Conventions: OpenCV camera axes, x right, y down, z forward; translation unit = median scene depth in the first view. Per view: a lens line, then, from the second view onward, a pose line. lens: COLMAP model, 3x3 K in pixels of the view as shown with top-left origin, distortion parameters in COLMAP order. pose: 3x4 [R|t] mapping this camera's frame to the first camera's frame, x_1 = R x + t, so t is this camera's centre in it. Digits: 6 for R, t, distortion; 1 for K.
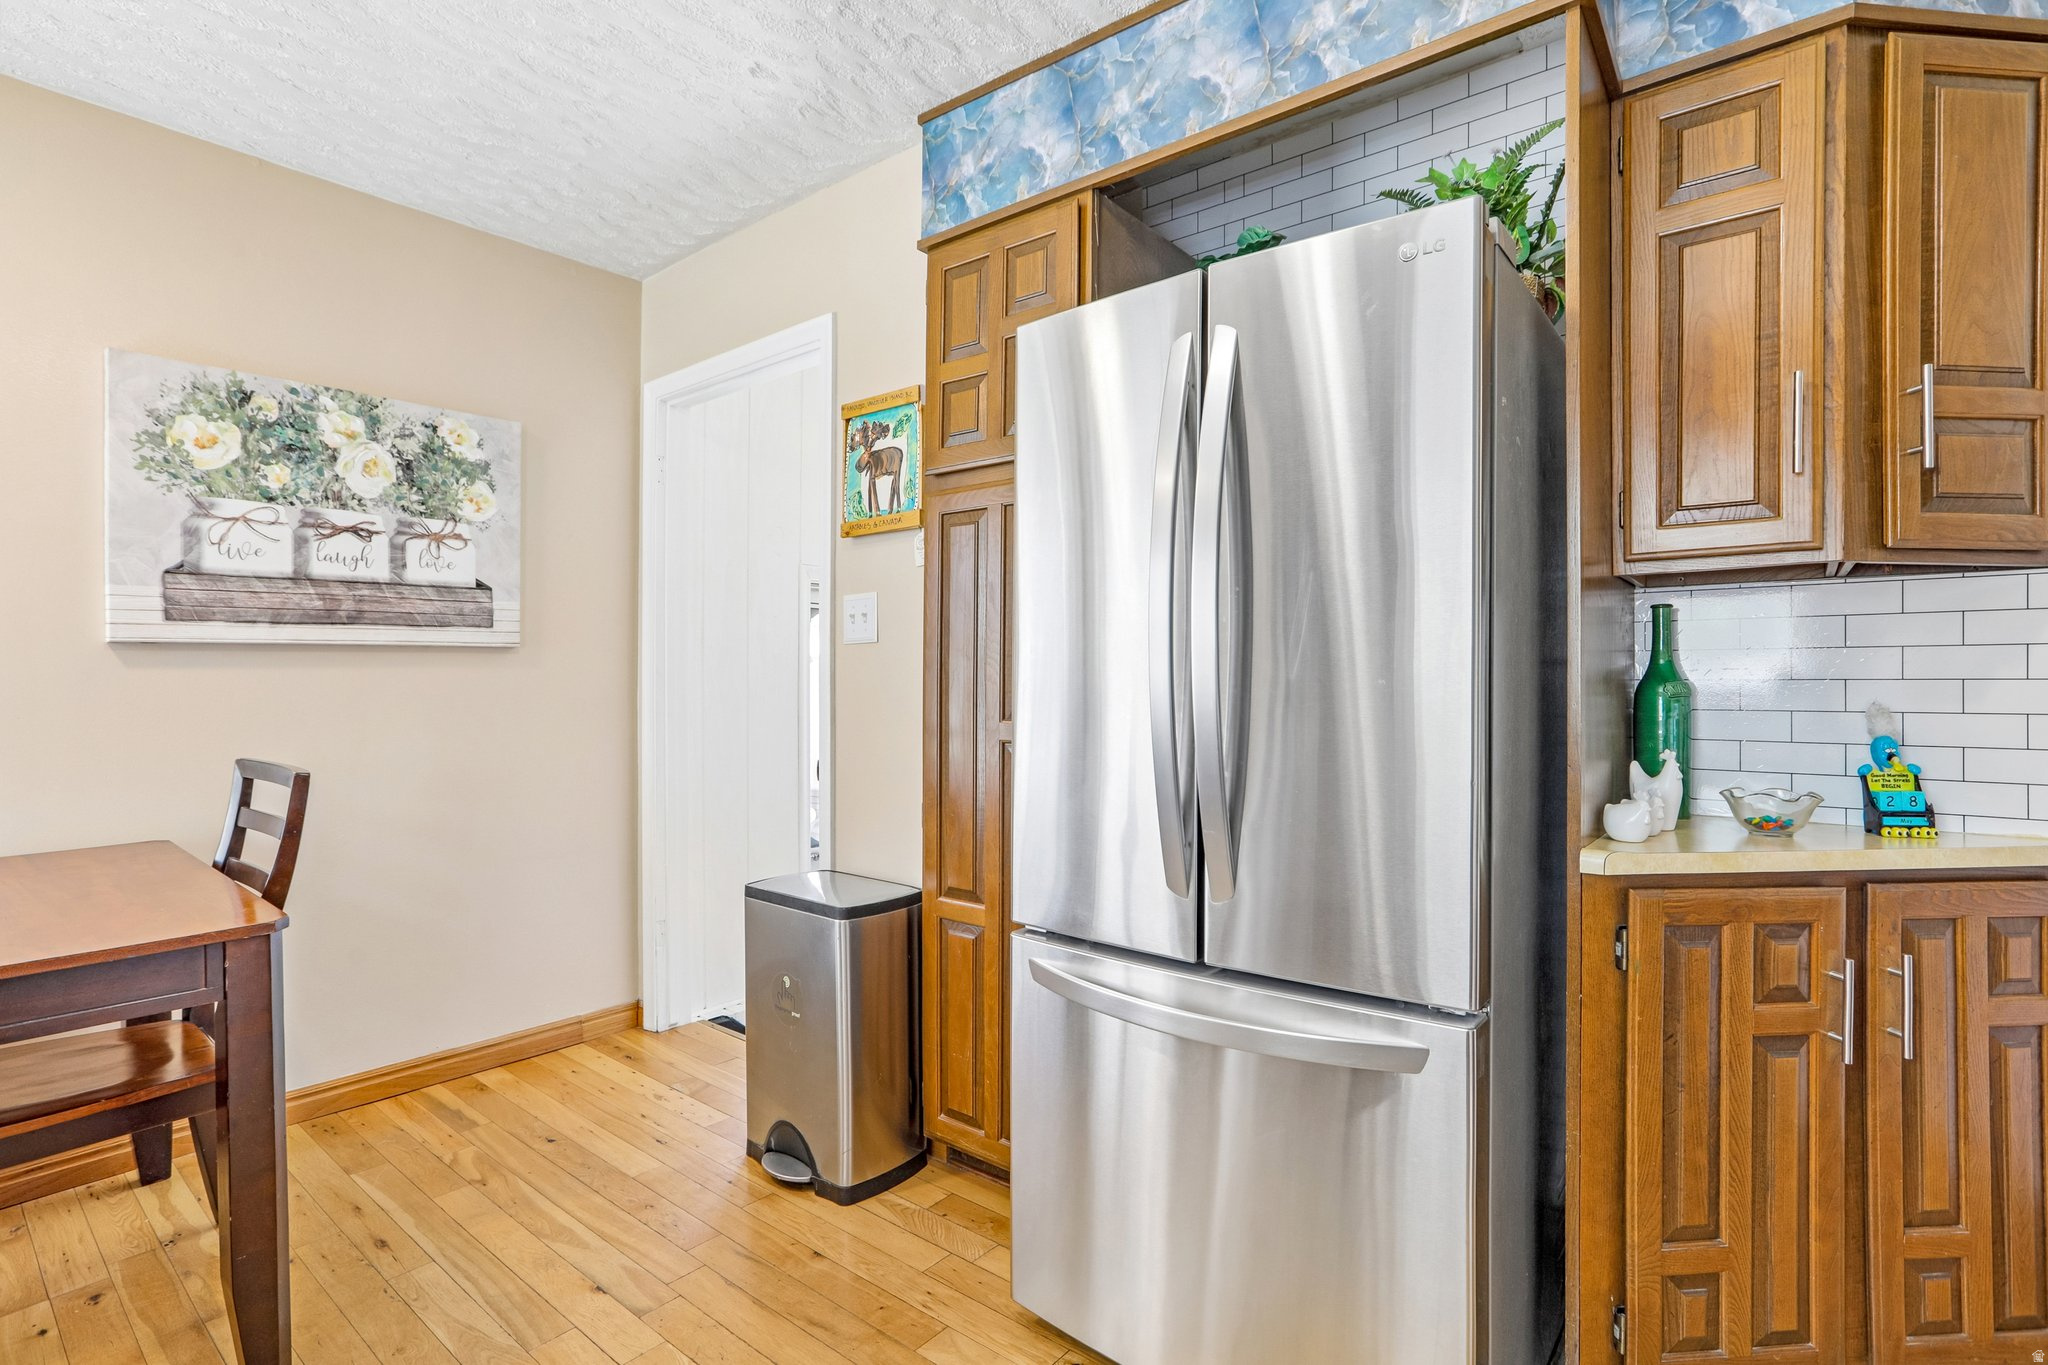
lens RADIAL K [[983.7, 0, 1020.8], [0, 983.7, 678.0], [0, 0, 1]] dist [0.002916, 0.000403]
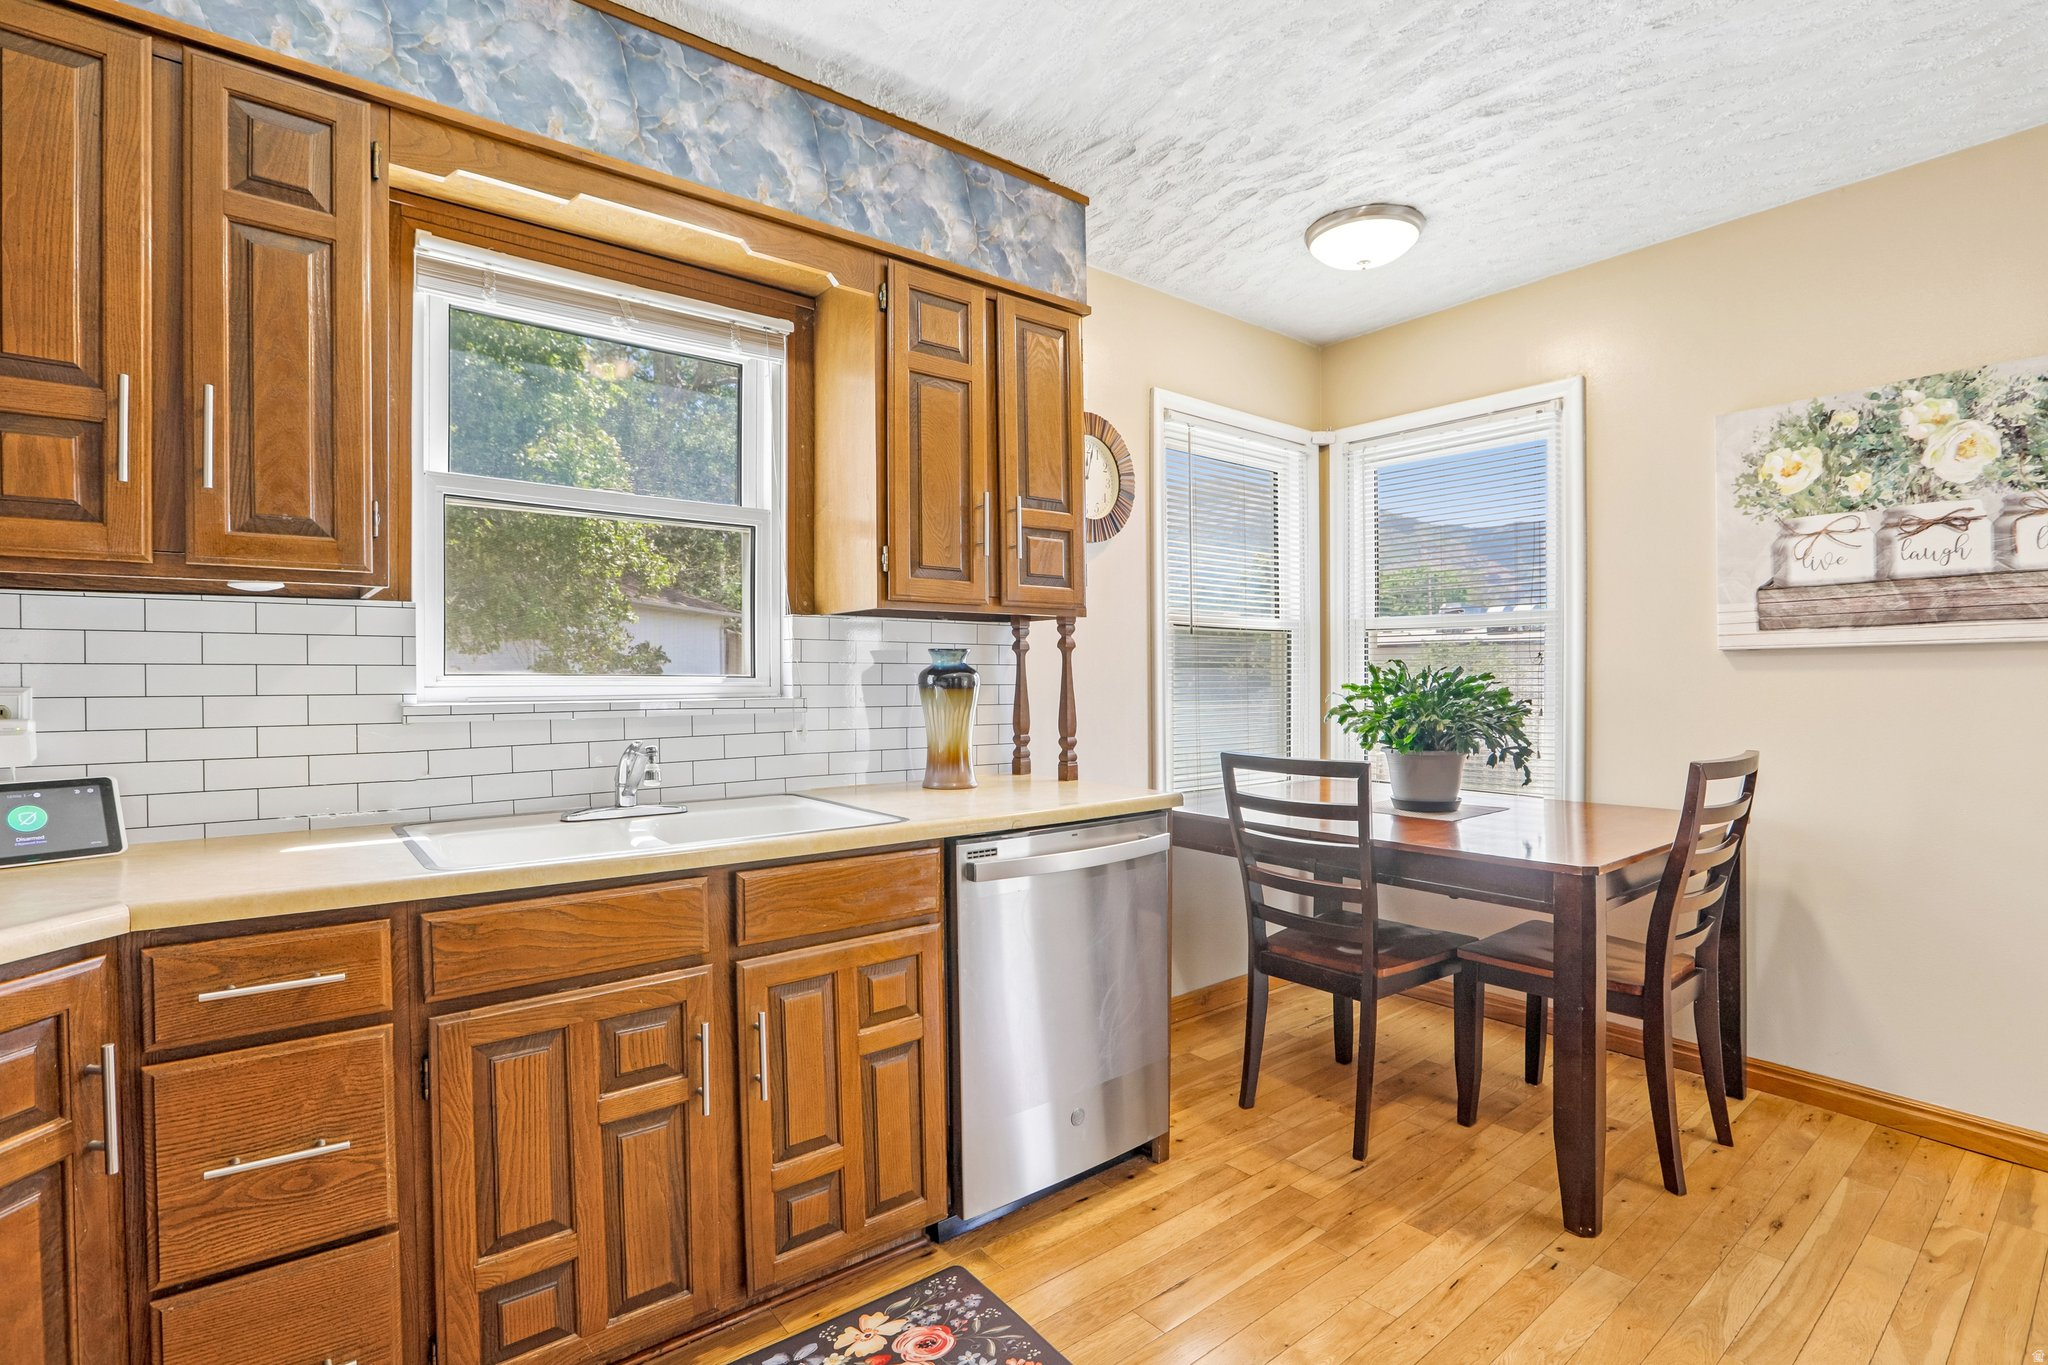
lens RADIAL K [[964.4, 0, 1023.1], [0, 964.4, 683.0], [0, 0, 1]] dist [0.000526, 0.000226]
pose [[-0.198985, -0.001574, -0.980001, 0.404566], [-0.010727, 0.999942, 0.000572, 0.012055], [0.979944, 0.010626, -0.198991, 0.342403]]
